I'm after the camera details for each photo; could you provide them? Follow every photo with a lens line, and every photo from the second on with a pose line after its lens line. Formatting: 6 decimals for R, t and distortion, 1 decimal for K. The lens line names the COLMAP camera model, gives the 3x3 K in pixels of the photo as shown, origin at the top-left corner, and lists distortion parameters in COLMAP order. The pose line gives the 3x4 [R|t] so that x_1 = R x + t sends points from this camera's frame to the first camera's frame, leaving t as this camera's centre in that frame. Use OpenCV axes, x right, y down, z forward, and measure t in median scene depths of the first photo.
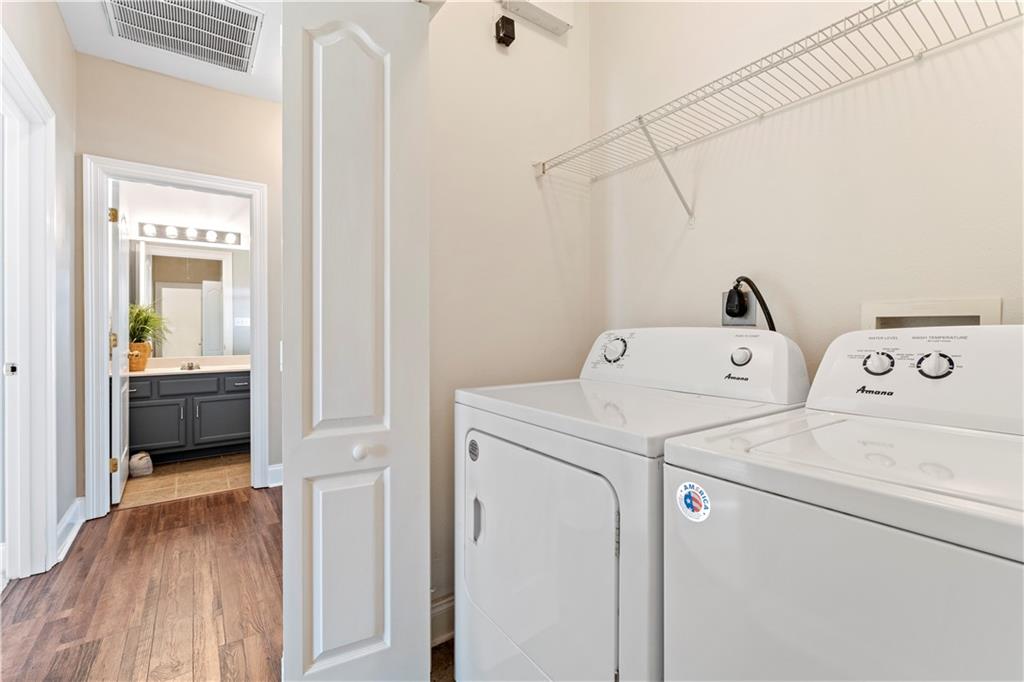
lens RADIAL K [[443.3, 0, 513.6], [0, 443.3, 342.2], [0, 0, 1]] dist [-0.006626, 0.000636]
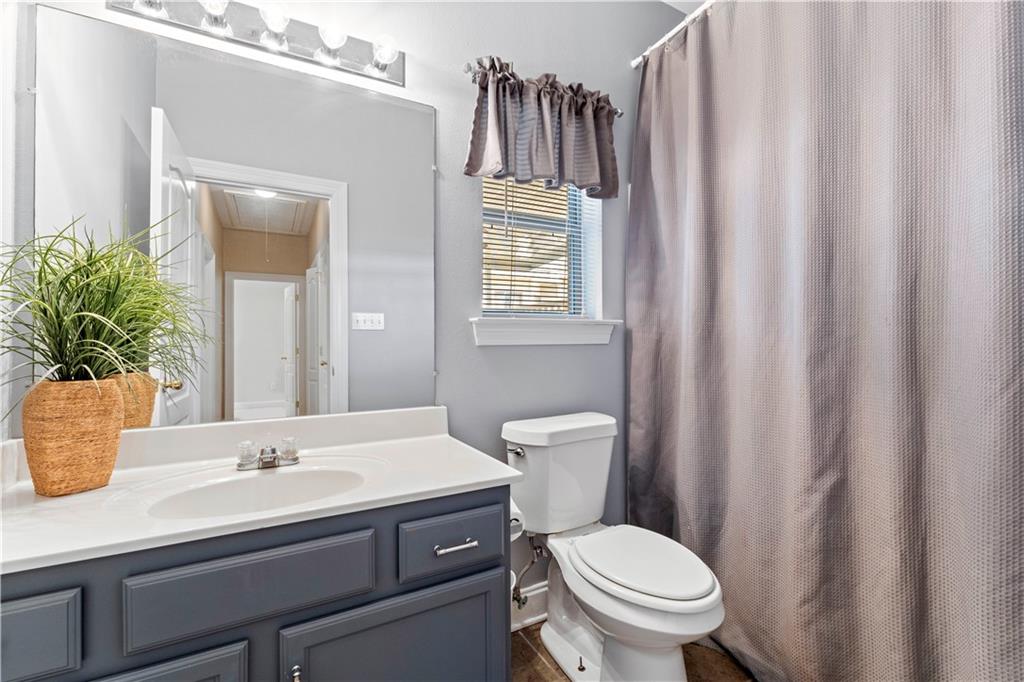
lens RADIAL K [[443.3, 0, 510.0], [0, 443.3, 350.7], [0, 0, 1]] dist [-0.006626, 0.000636]
pose [[0.990302, -0.001744, -0.138923, -0.560288], [0.000198, 0.999938, -0.011140, -0.012456], [0.138934, 0.011005, 0.990240, 0.770204]]
